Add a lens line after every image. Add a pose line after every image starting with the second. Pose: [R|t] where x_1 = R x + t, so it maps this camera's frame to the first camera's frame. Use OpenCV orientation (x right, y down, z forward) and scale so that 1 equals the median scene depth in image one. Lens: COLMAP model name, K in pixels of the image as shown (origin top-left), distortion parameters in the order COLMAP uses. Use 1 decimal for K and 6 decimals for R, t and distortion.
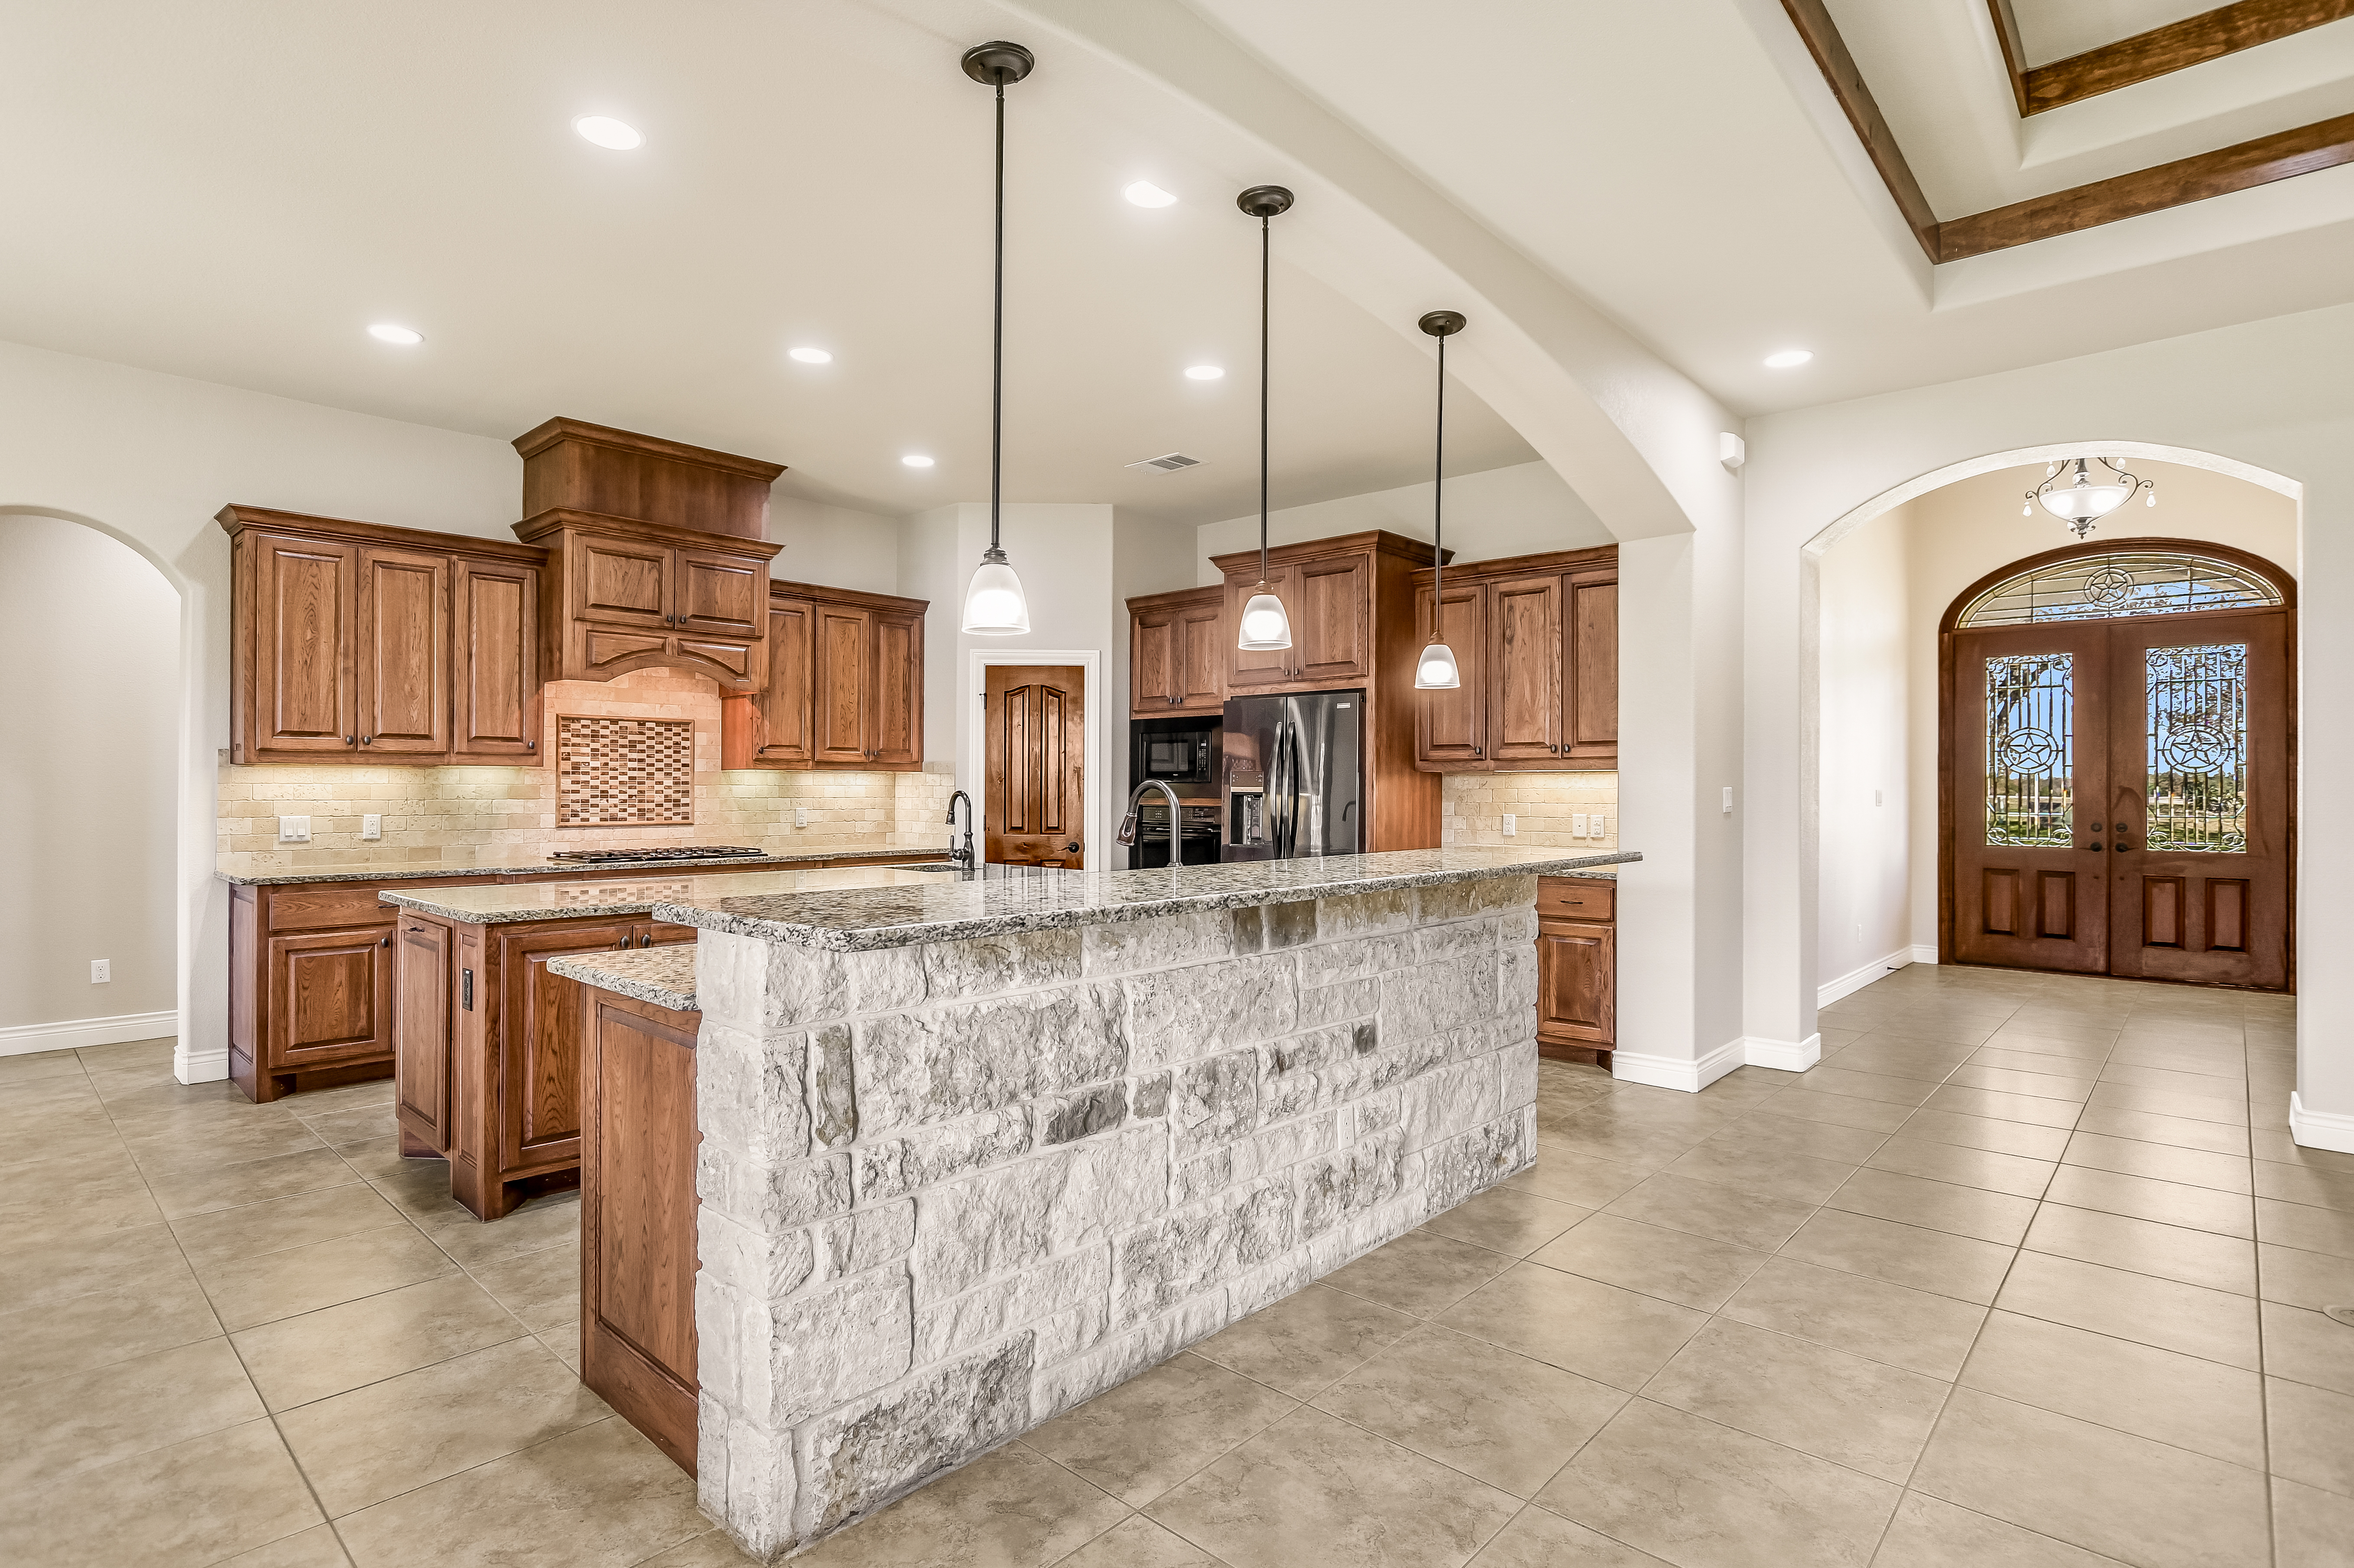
lens RADIAL K [[1170.1, 0, 1161.5], [0, 1170.1, 779.1], [0, 0, 1]] dist [-0.017514, 0.001300]
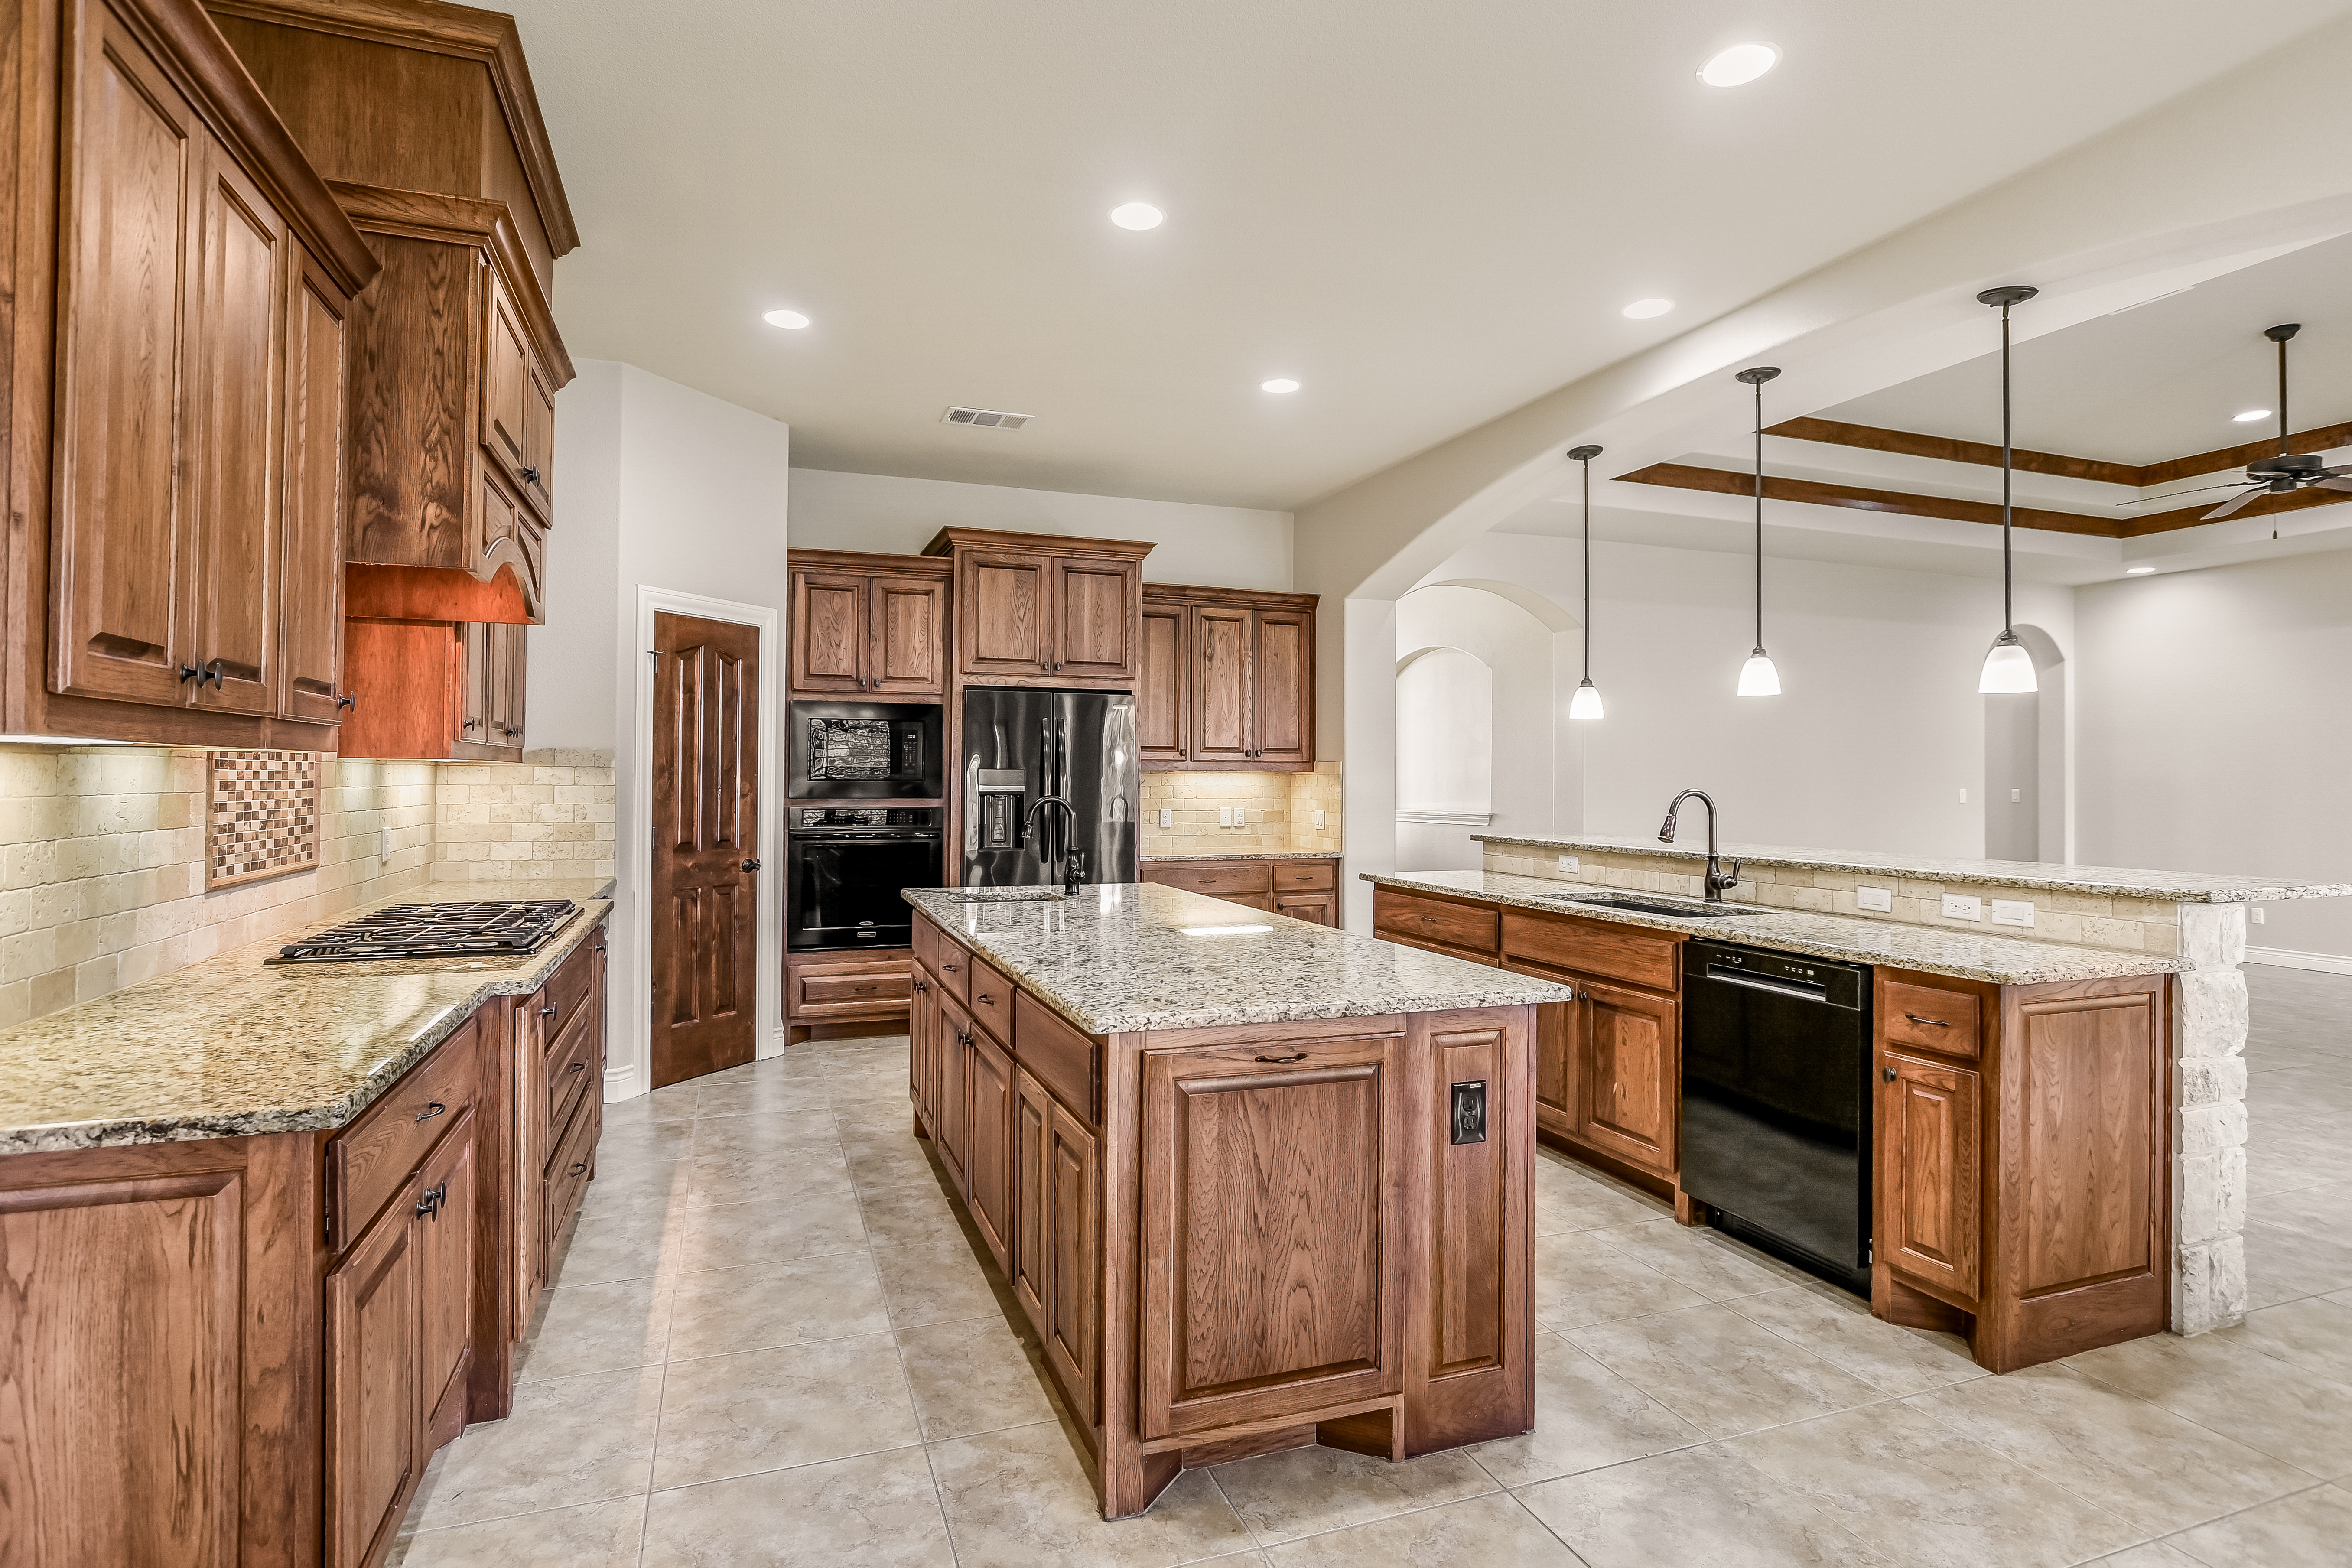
lens RADIAL K [[1170.9, 0, 1165.1], [0, 1170.9, 763.4], [0, 0, 1]] dist [-0.013447, 0.000474]
pose [[0.460995, 0.010735, 0.887338, -0.715007], [-0.010444, 0.999923, -0.006671, -0.006297], [-0.887341, -0.006192, 0.461071, 0.478428]]
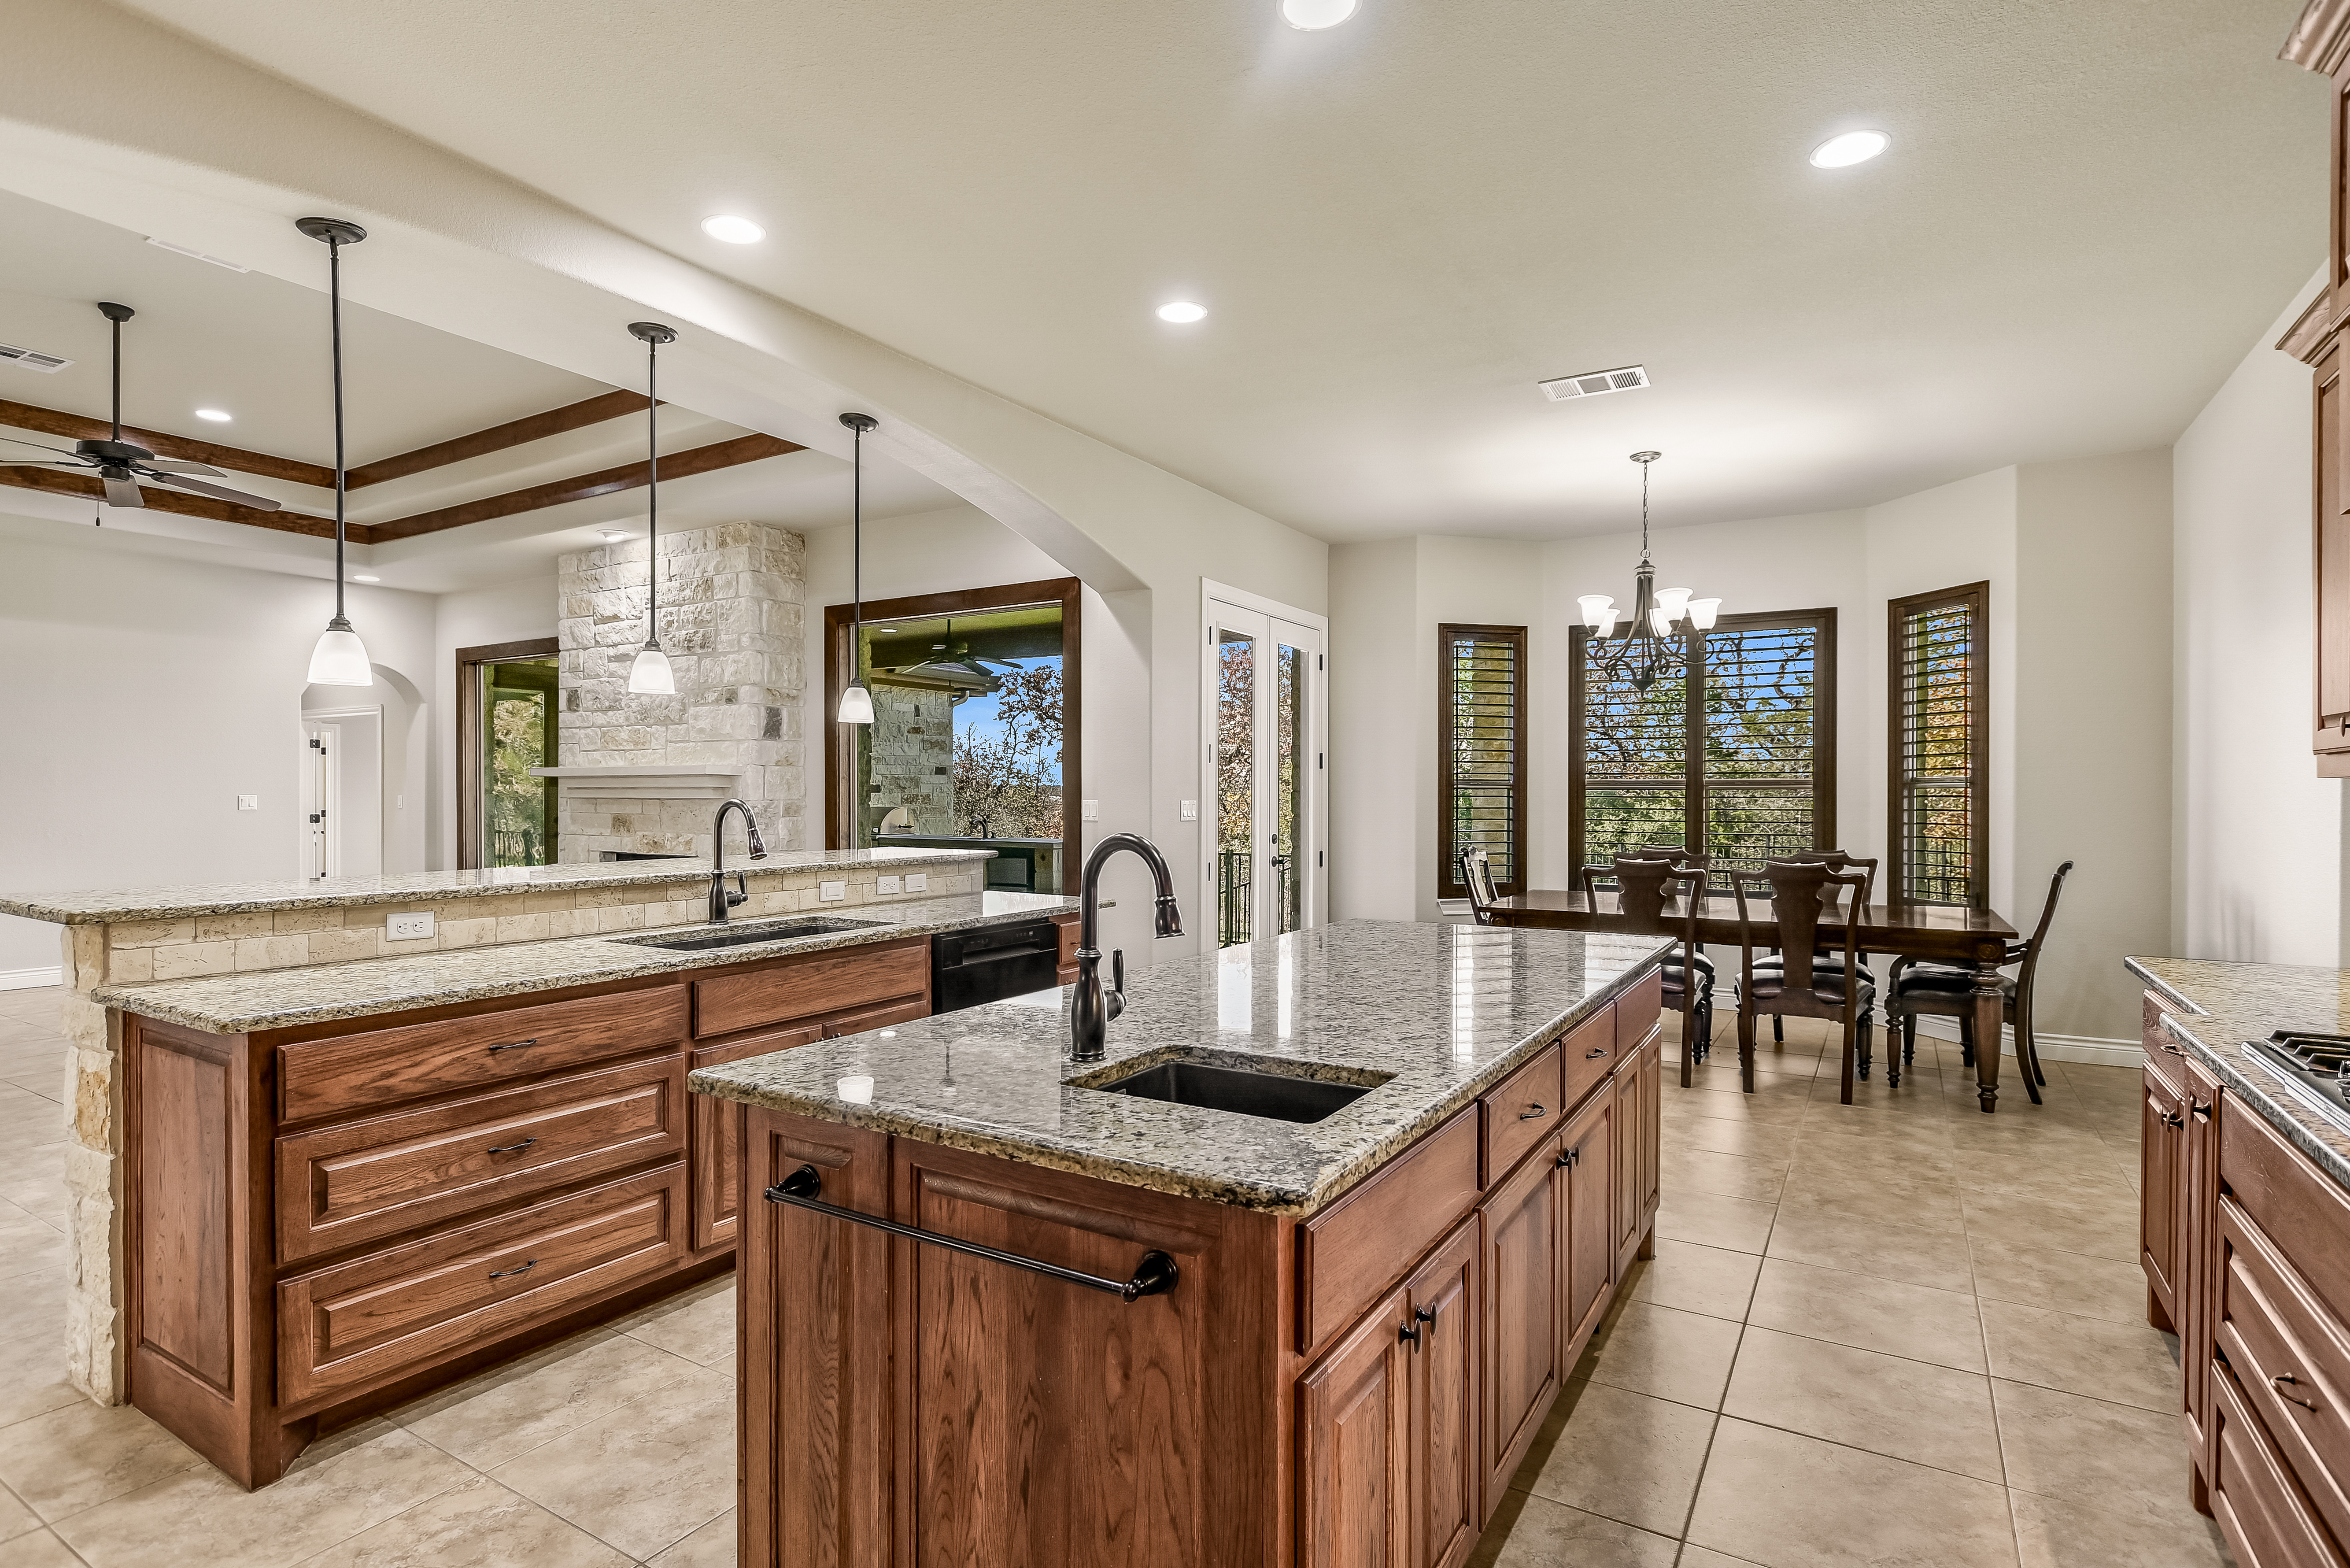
lens RADIAL K [[1191.0, 0, 1161.4], [0, 1191.0, 792.1], [0, 0, 1]] dist [-0.005585, -0.000342]
pose [[-0.982174, -0.005895, -0.187882, -0.096611], [-0.004609, 0.999963, -0.007280, 0.000381], [0.187918, -0.006284, -0.982165, 1.143017]]
